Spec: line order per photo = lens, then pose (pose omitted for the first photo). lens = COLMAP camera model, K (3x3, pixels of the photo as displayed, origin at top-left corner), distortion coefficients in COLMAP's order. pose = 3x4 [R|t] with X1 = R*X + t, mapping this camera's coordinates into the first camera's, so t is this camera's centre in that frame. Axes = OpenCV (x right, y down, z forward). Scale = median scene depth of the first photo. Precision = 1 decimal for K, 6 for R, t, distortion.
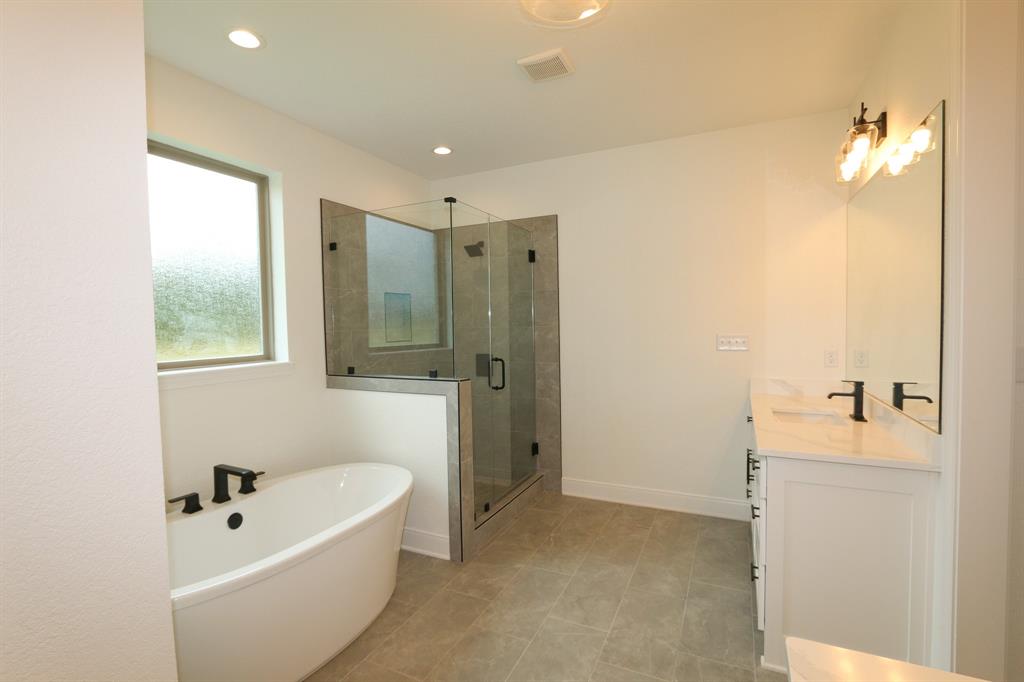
lens RADIAL K [[454.8, 0, 516.1], [0, 454.8, 343.2], [0, 0, 1]] dist [-0.057452, 0.000151]
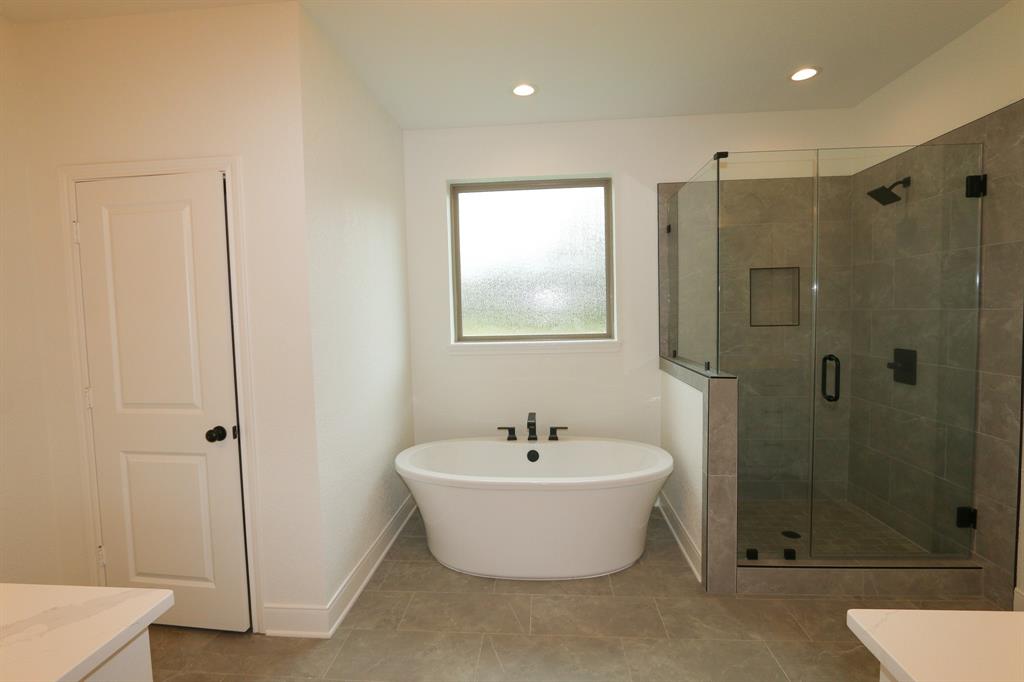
lens RADIAL K [[472.1, 0, 512.0], [0, 472.1, 341.0], [0, 0, 1]] dist [-0.040734, -0.000172]
pose [[0.346809, 0.065494, -0.935646, 0.465323], [-0.022099, 0.997853, 0.061657, -0.023121], [0.937676, -0.000707, 0.347511, 0.310476]]
